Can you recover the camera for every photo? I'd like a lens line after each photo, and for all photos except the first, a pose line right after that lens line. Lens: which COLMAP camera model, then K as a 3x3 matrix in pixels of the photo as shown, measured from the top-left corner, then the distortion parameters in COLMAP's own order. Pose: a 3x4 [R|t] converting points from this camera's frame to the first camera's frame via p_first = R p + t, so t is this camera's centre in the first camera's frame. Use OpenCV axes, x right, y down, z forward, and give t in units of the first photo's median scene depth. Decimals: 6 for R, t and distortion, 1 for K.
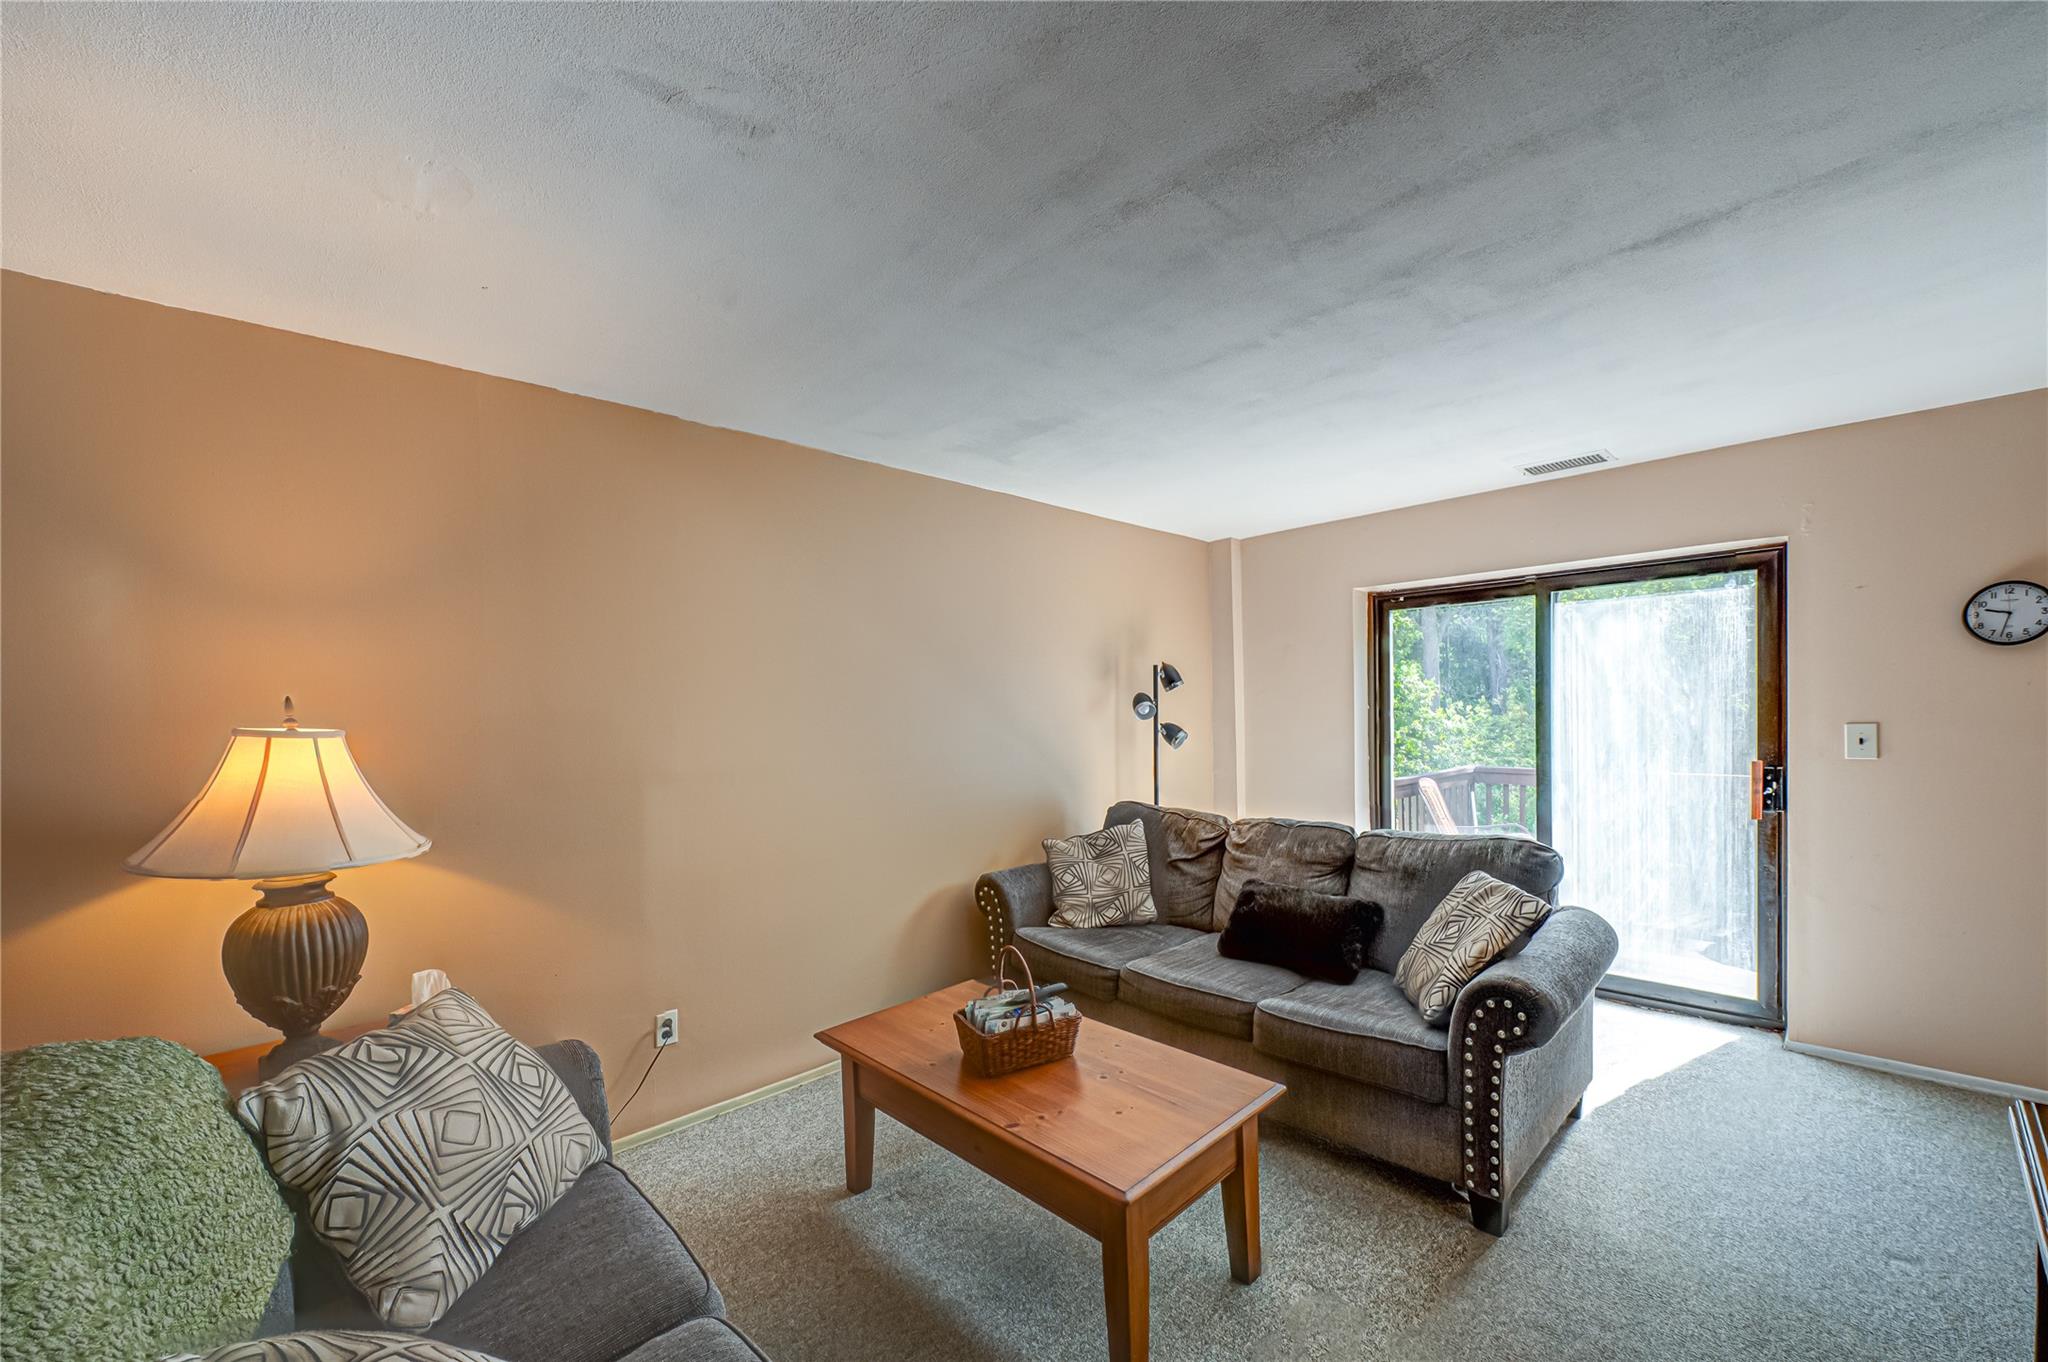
lens RADIAL K [[803.2, 0, 1080.8], [0, 803.2, 724.2], [0, 0, 1]] dist [-0.010220, -0.000241]
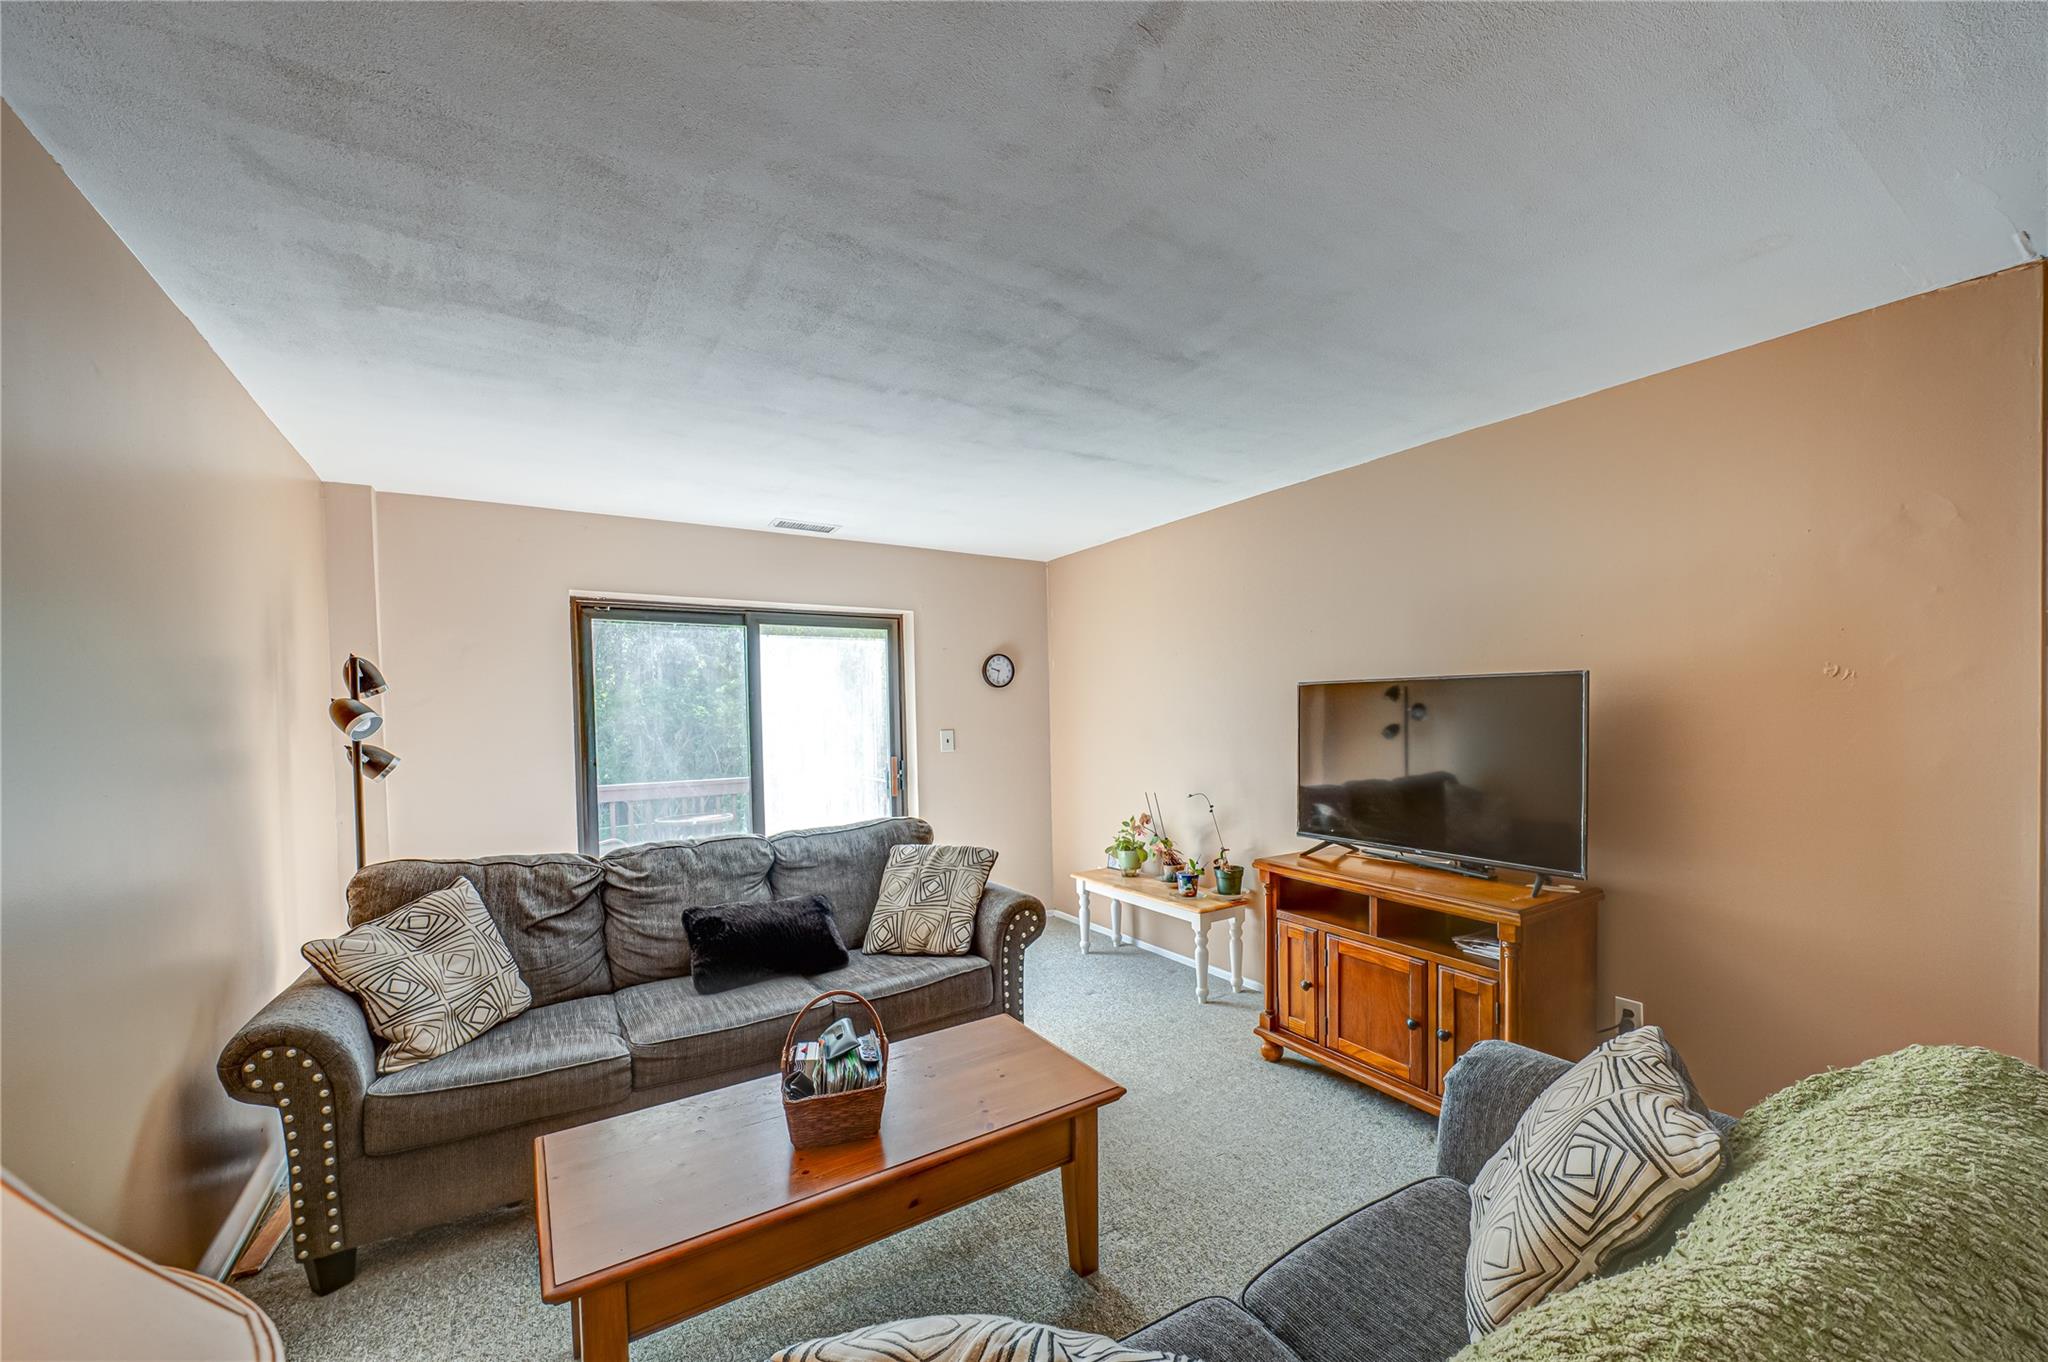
lens RADIAL K [[803.2, 0, 1080.8], [0, 803.2, 724.2], [0, 0, 1]] dist [-0.010220, -0.000241]
pose [[0.190282, 0.000660, 0.981729, -0.548929], [0.030998, 0.999497, -0.006680, 0.004555], [-0.981240, 0.031703, 0.190166, 0.356441]]
